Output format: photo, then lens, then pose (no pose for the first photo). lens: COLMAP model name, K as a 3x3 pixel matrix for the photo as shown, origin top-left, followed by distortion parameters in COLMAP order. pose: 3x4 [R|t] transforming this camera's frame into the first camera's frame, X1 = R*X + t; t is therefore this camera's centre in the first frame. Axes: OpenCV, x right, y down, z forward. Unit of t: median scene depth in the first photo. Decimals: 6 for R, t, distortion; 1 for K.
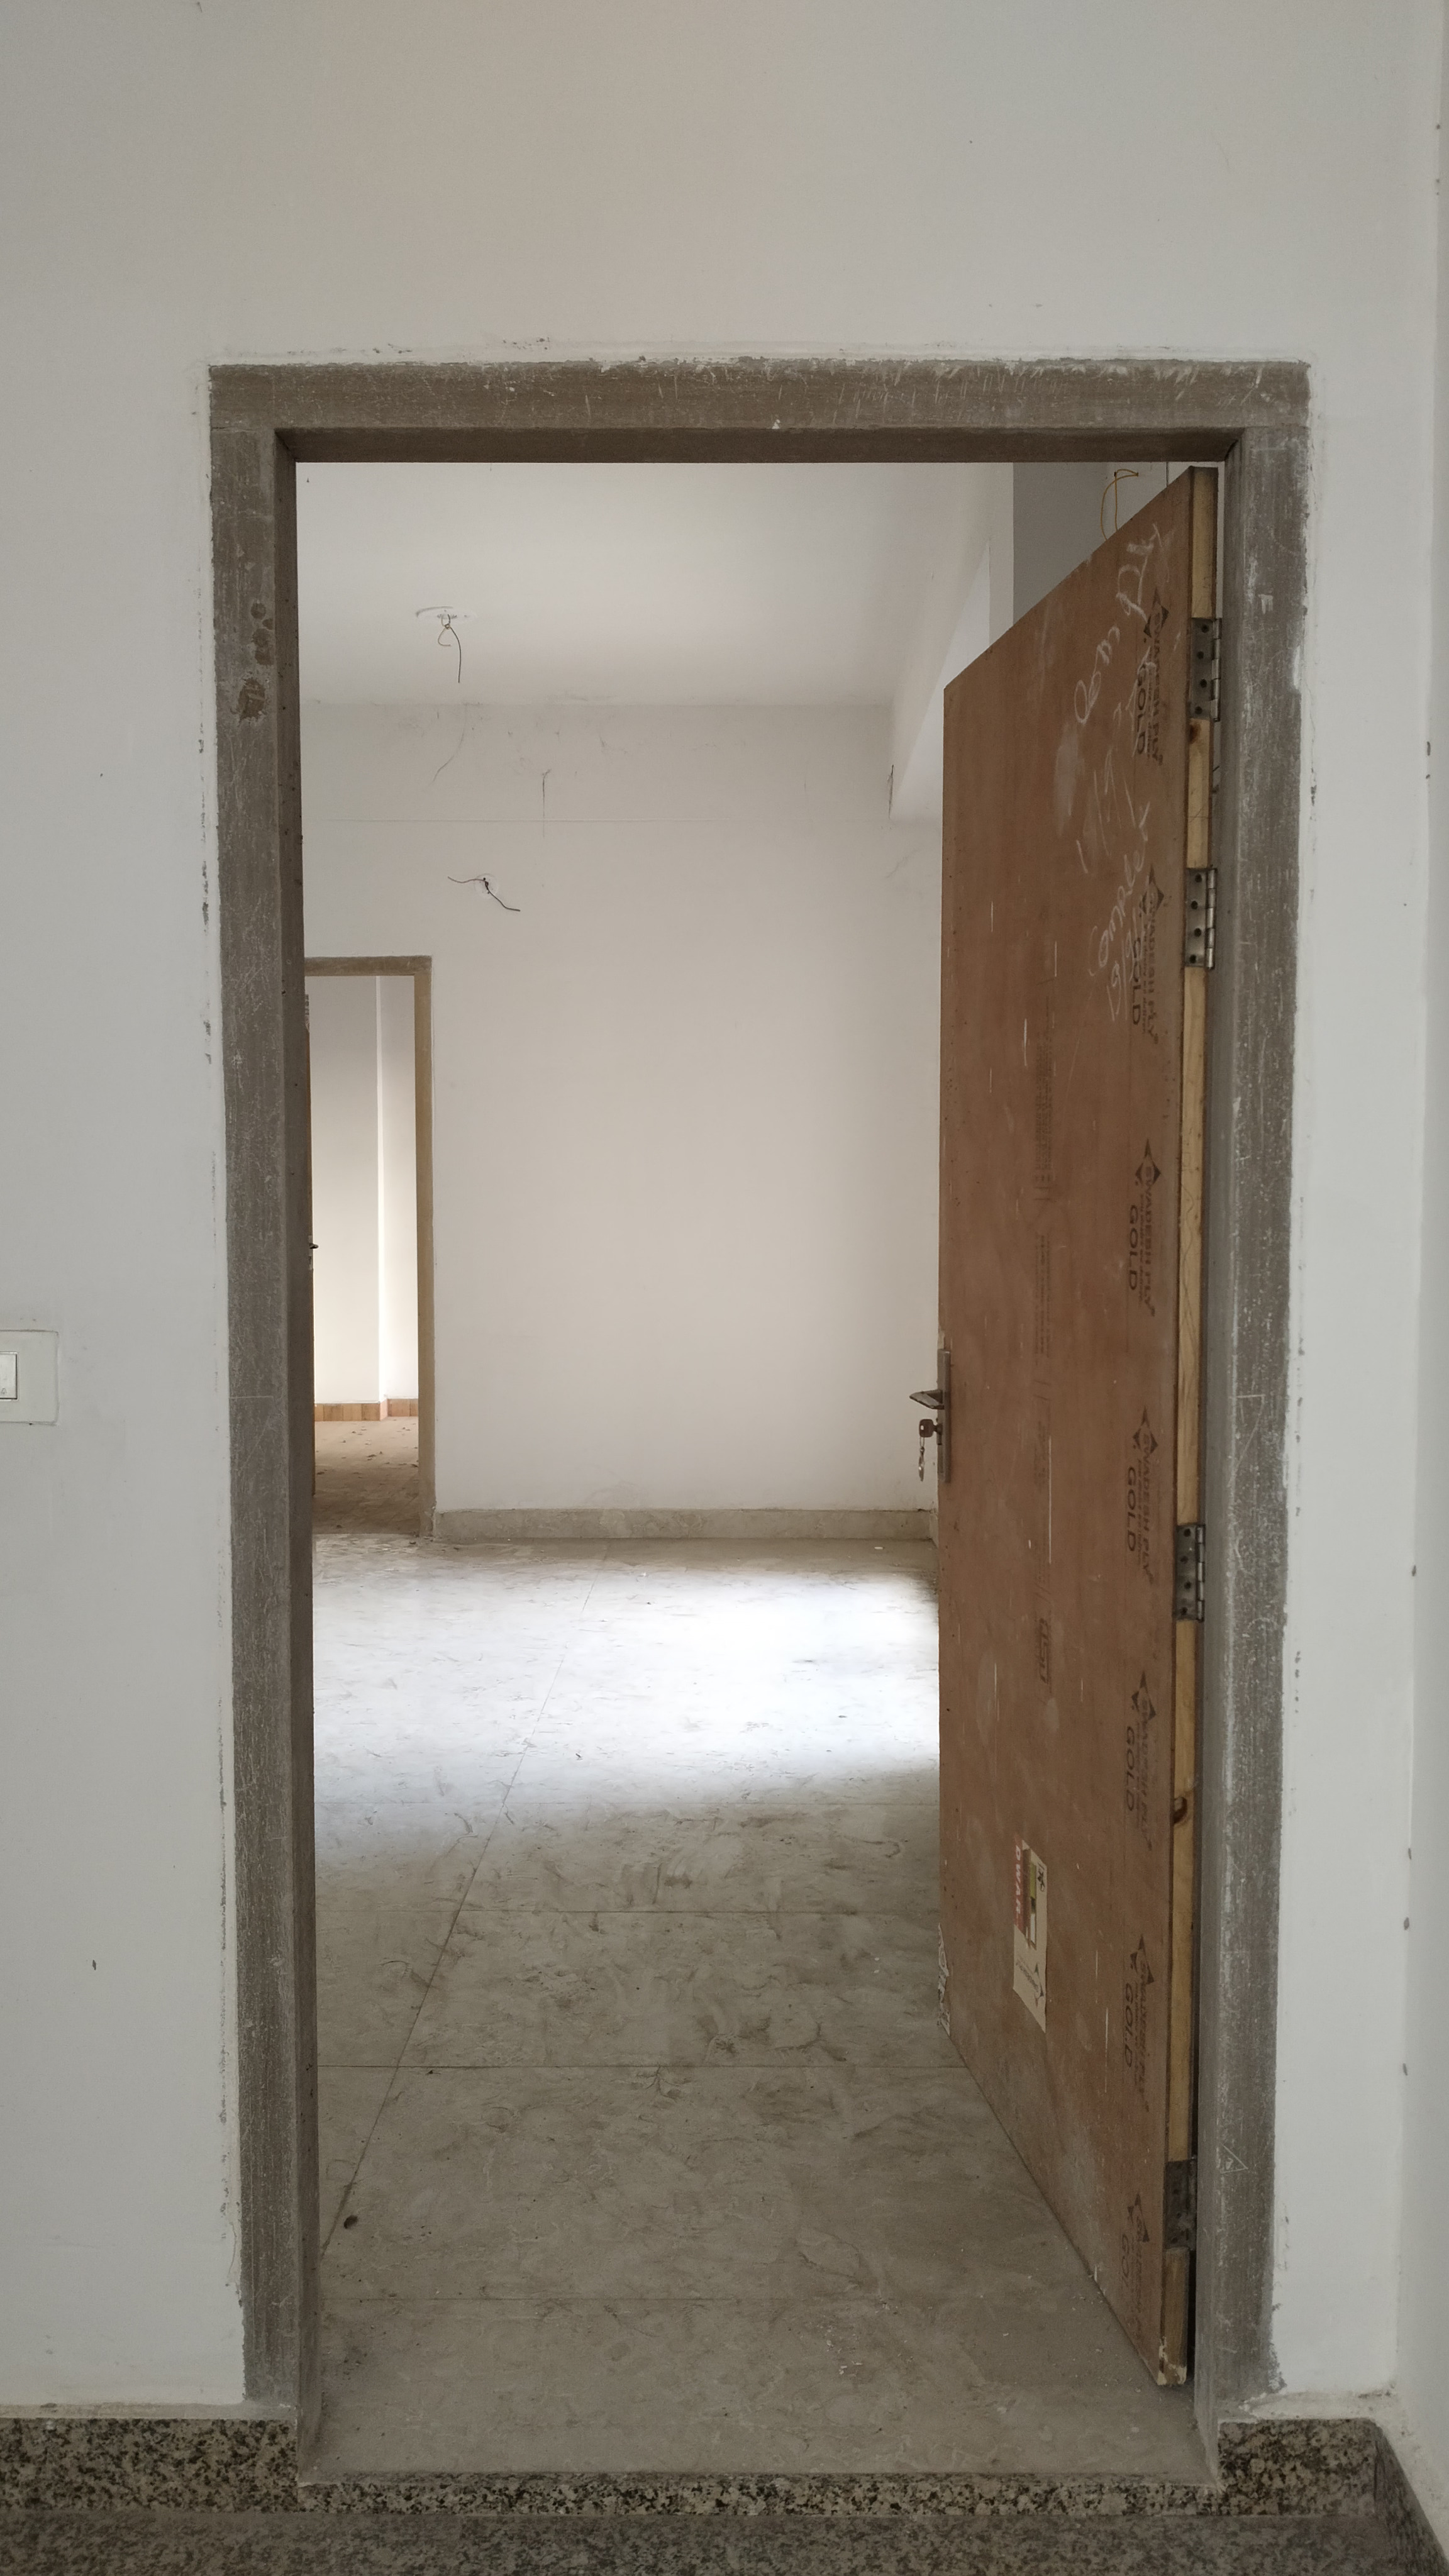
lens RADIAL K [[1920.9, 0, 724.5], [0, 1920.9, 1288.0], [0, 0, 1]] dist [0.138001, -0.391580]
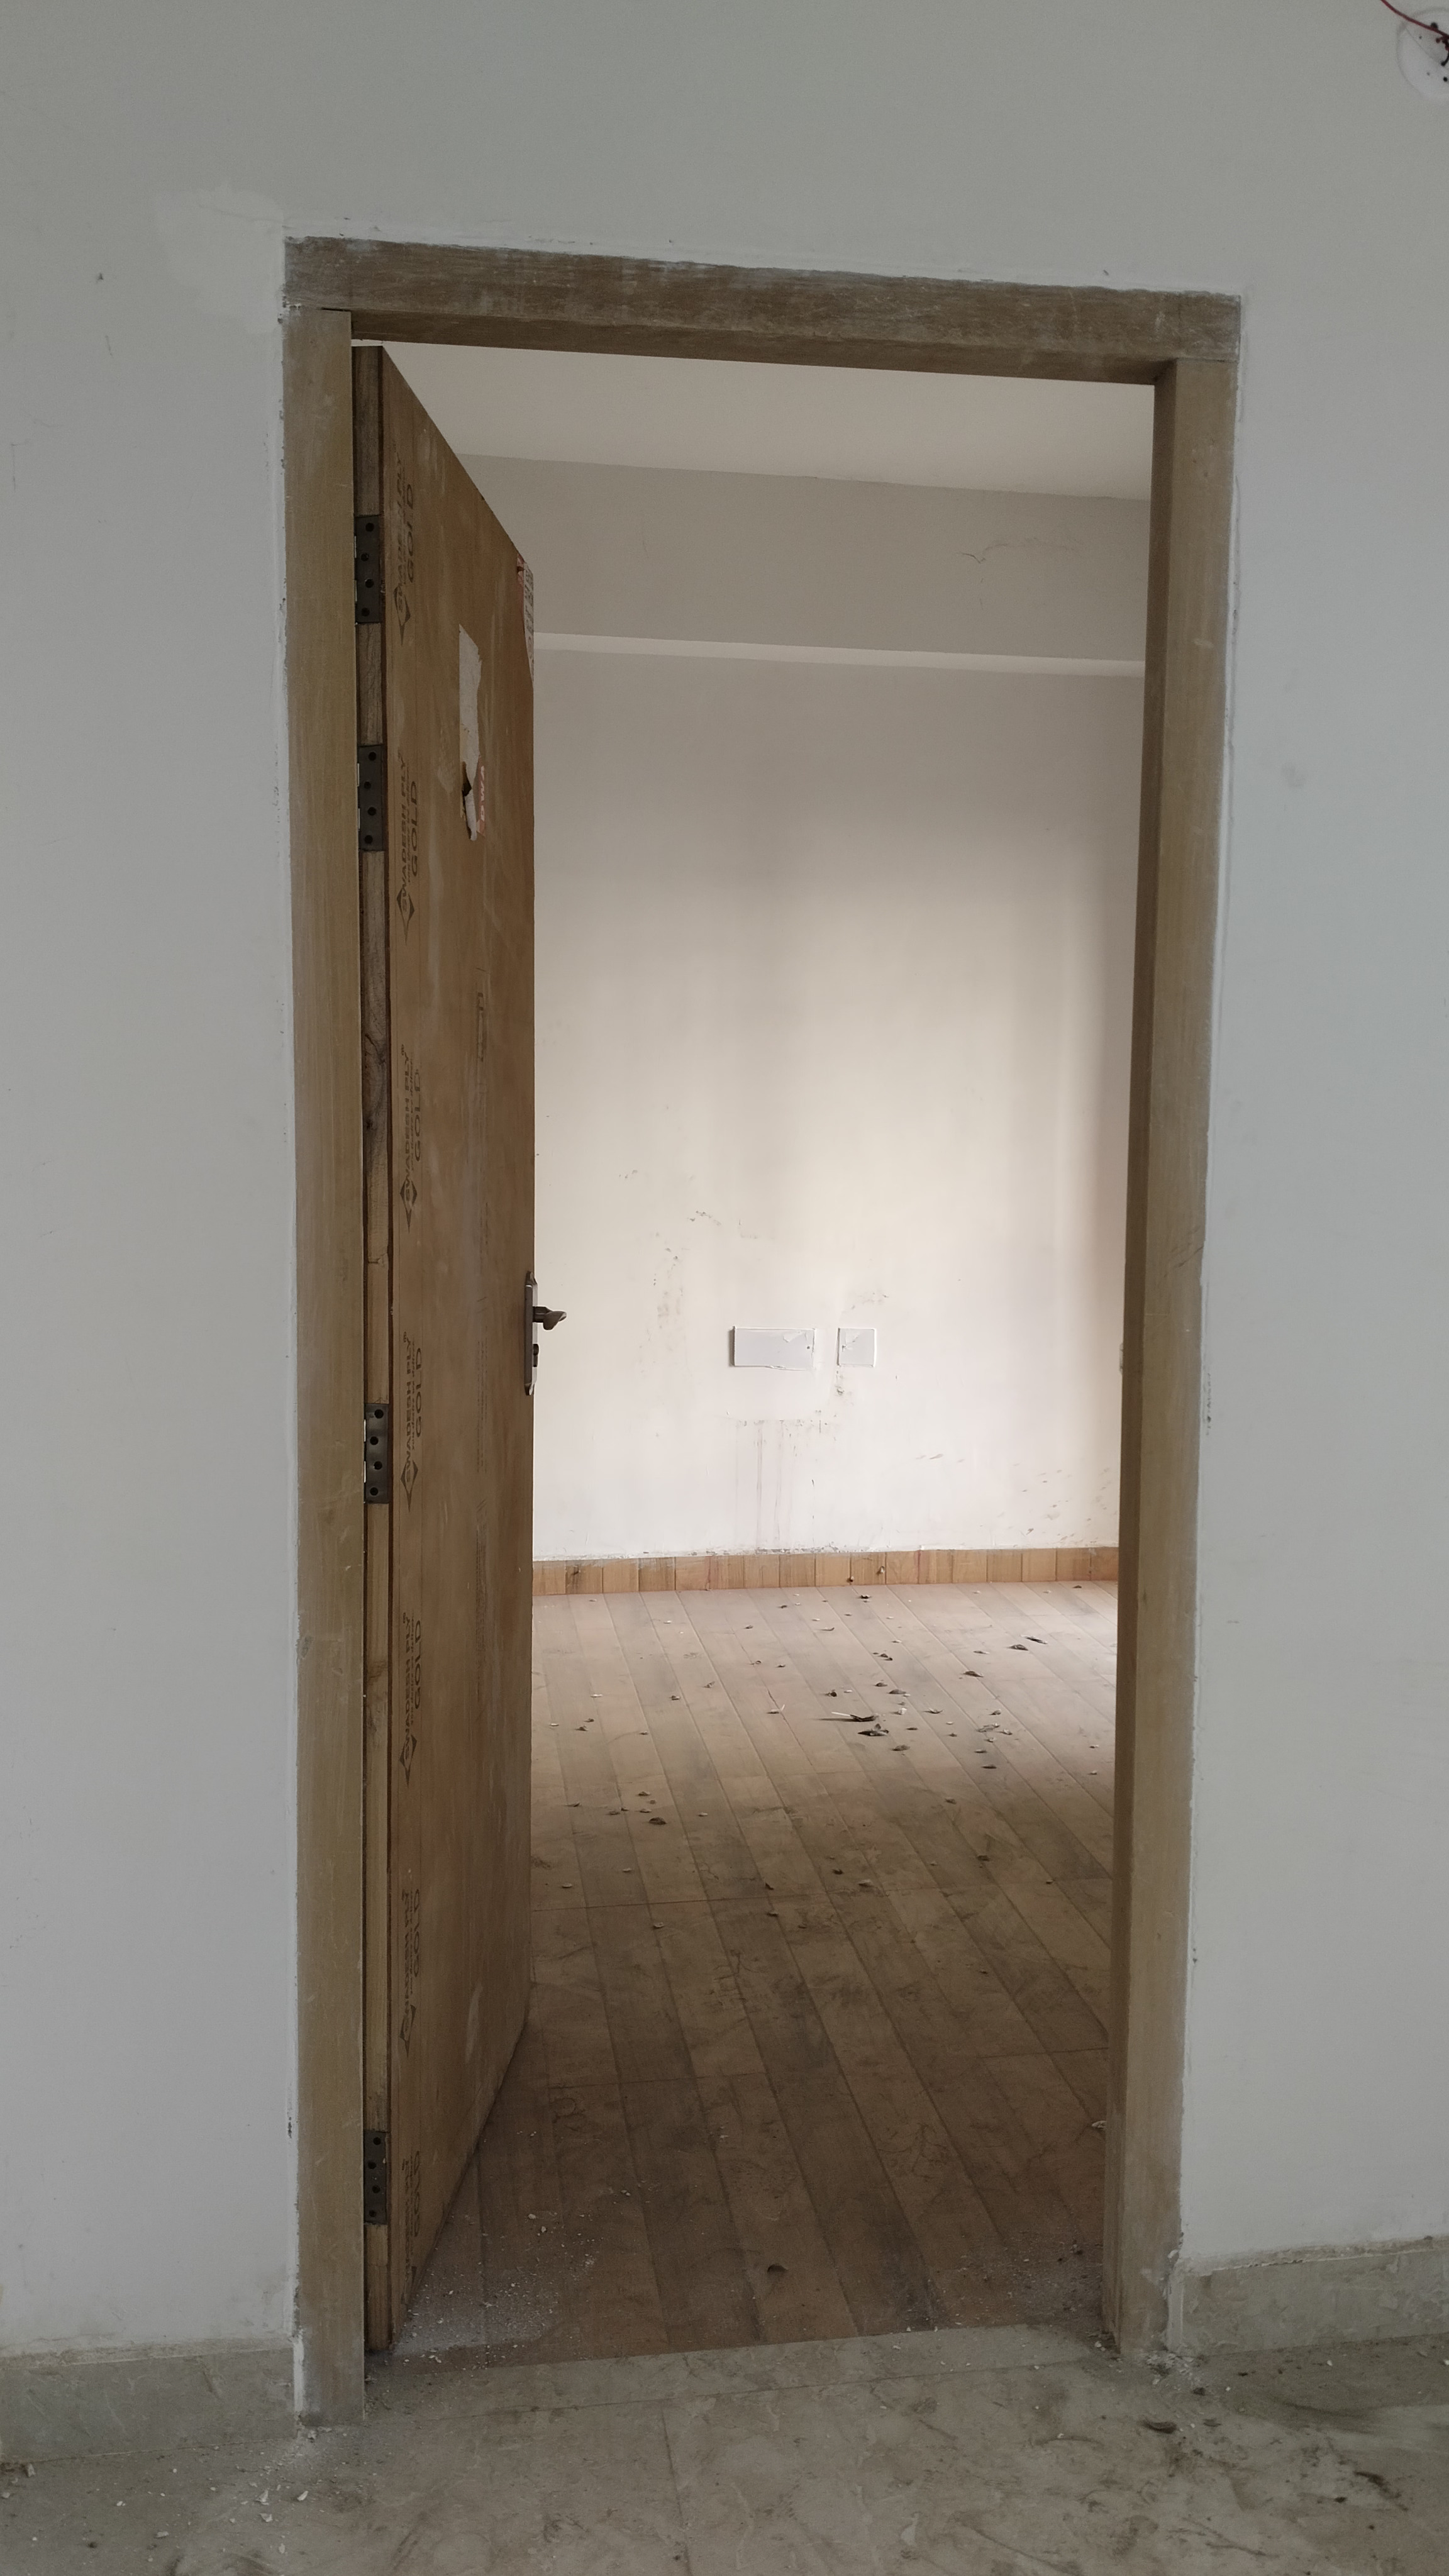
lens RADIAL K [[1961.4, 0, 724.5], [0, 1961.4, 1288.0], [0, 0, 1]] dist [0.100341, -0.209337]
pose [[0.987655, -0.003772, 0.156599, -0.271062], [0.000719, 0.999809, 0.019547, -0.038165], [-0.156643, -0.019193, 0.987469, 0.739999]]
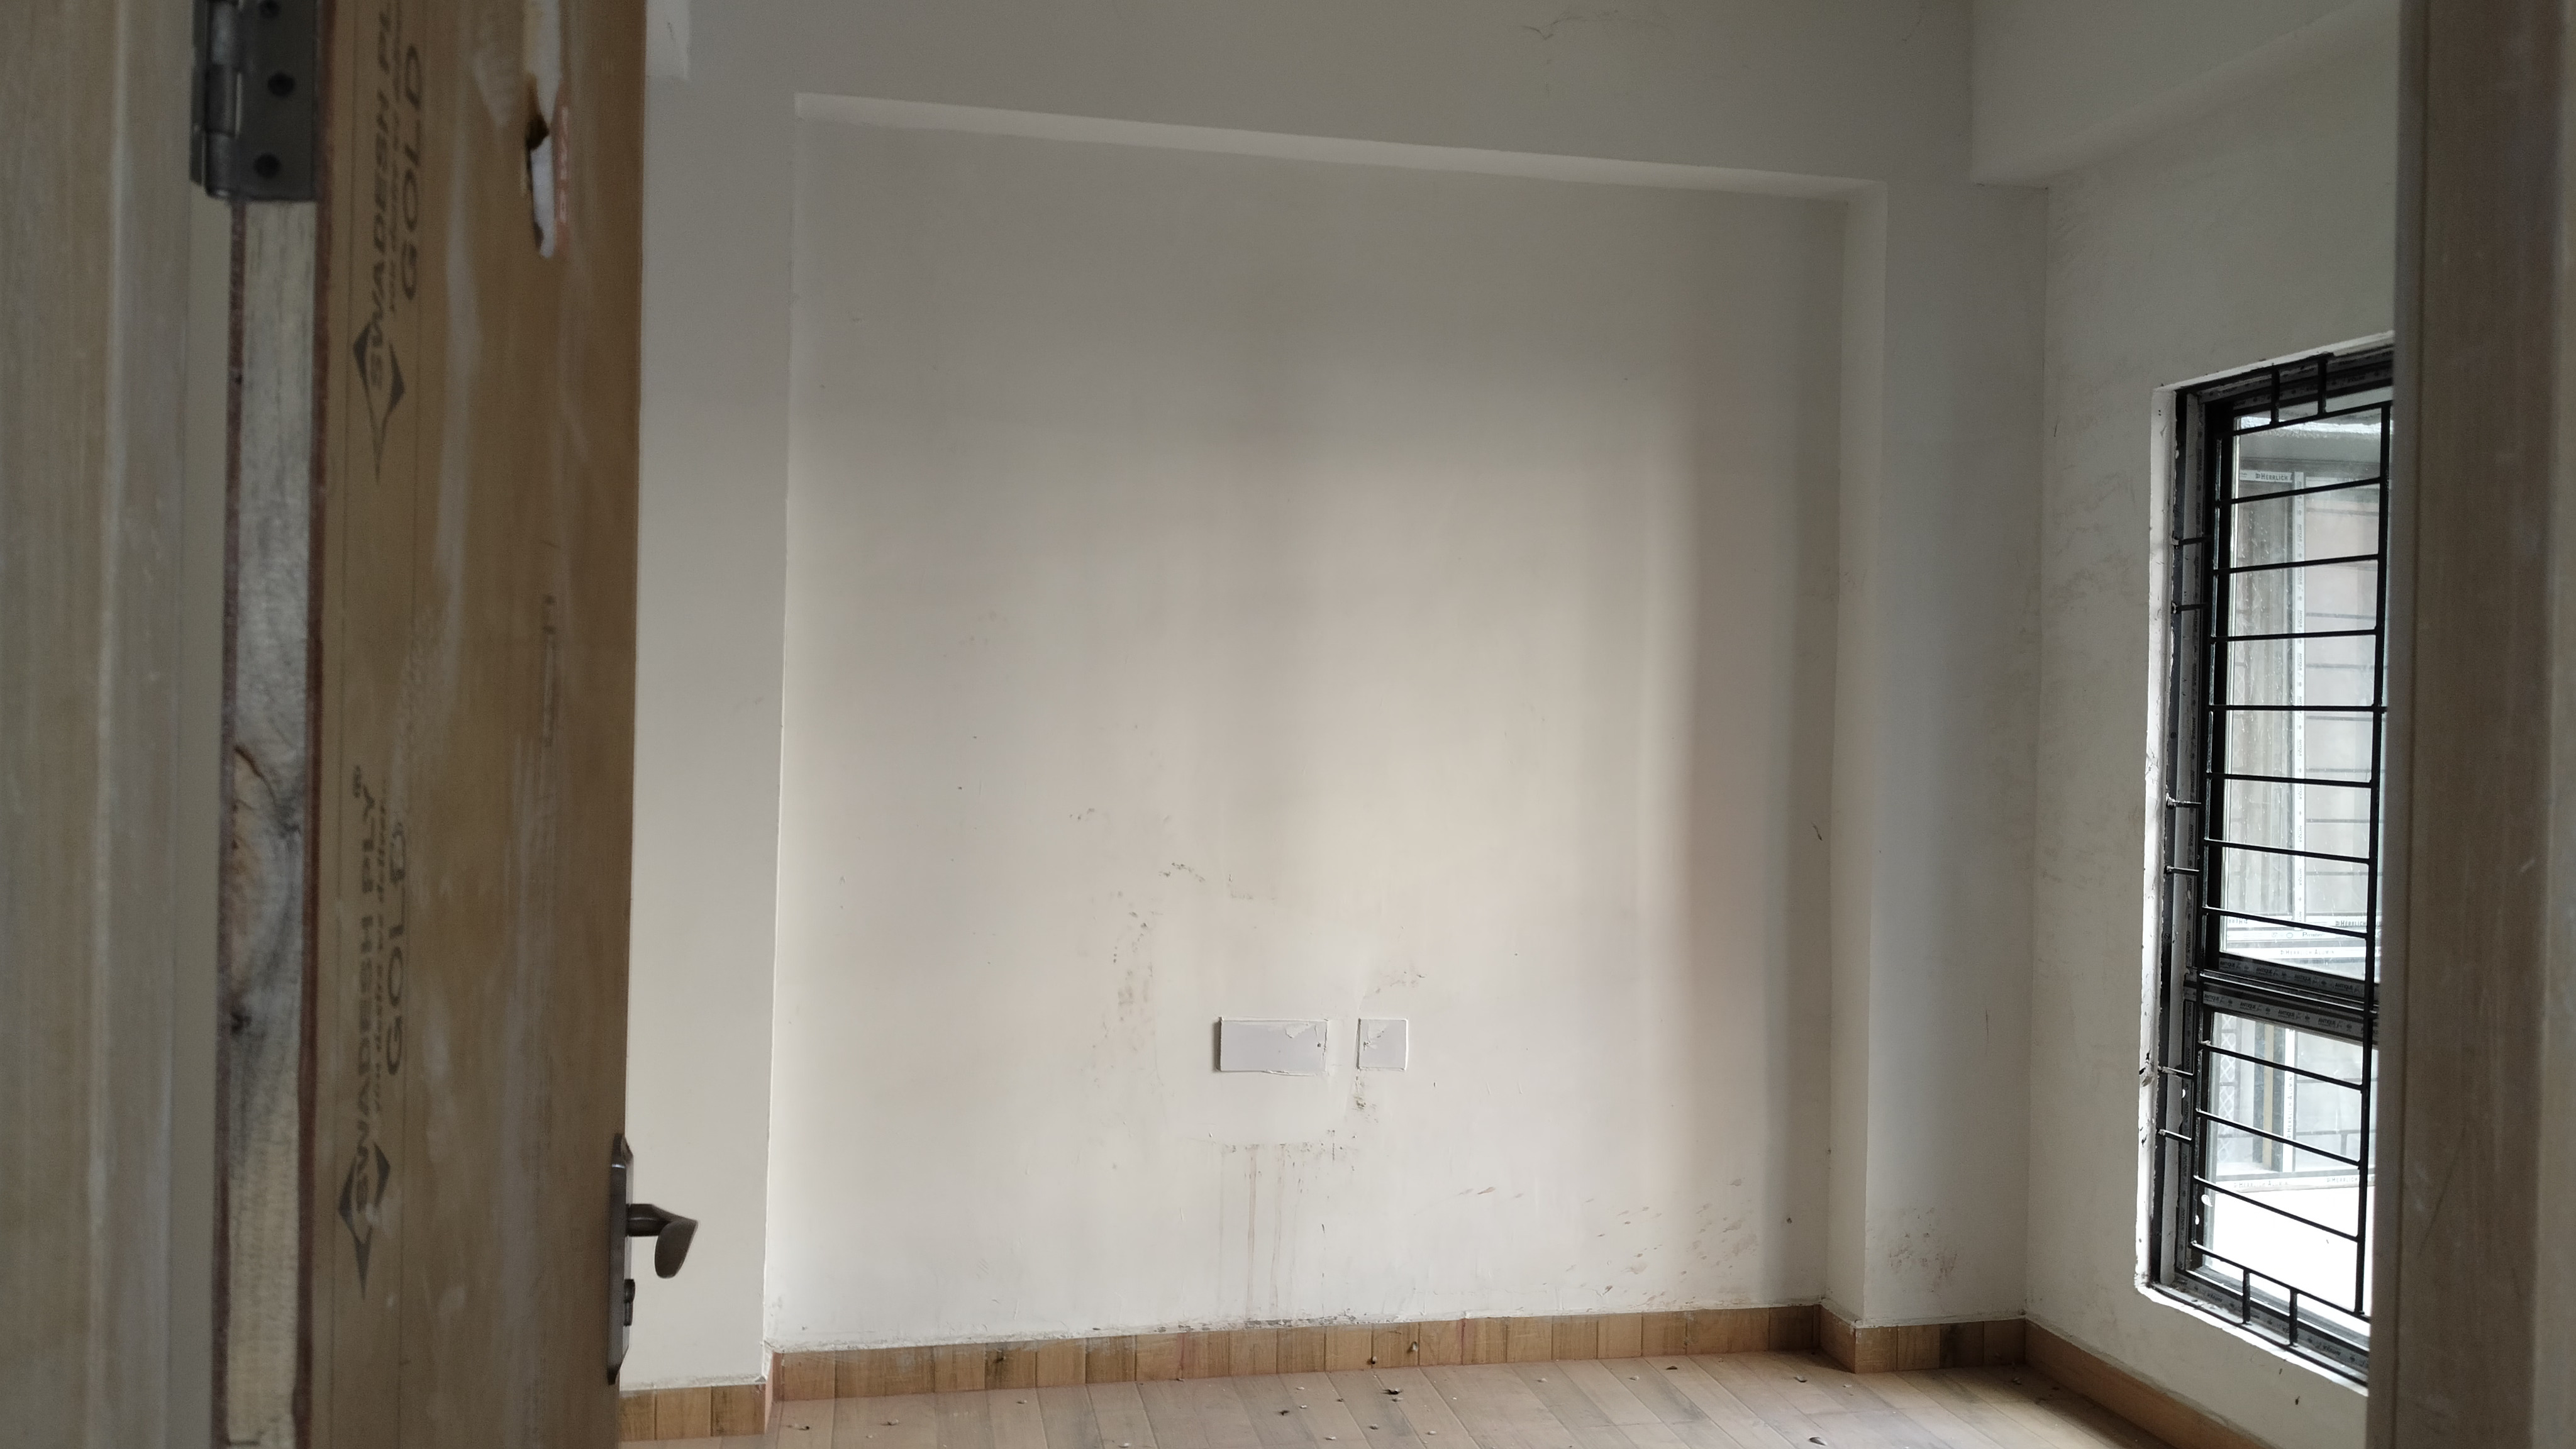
lens RADIAL K [[1961.4, 0, 1297.5], [0, 1961.4, 719.3], [0, 0, 1]] dist [0.100341, -0.209337]
pose [[0.977251, 0.020077, 0.211135, -0.247540], [-0.009400, 0.998631, -0.051451, -0.067177], [-0.211879, 0.048296, 0.976102, 0.934008]]
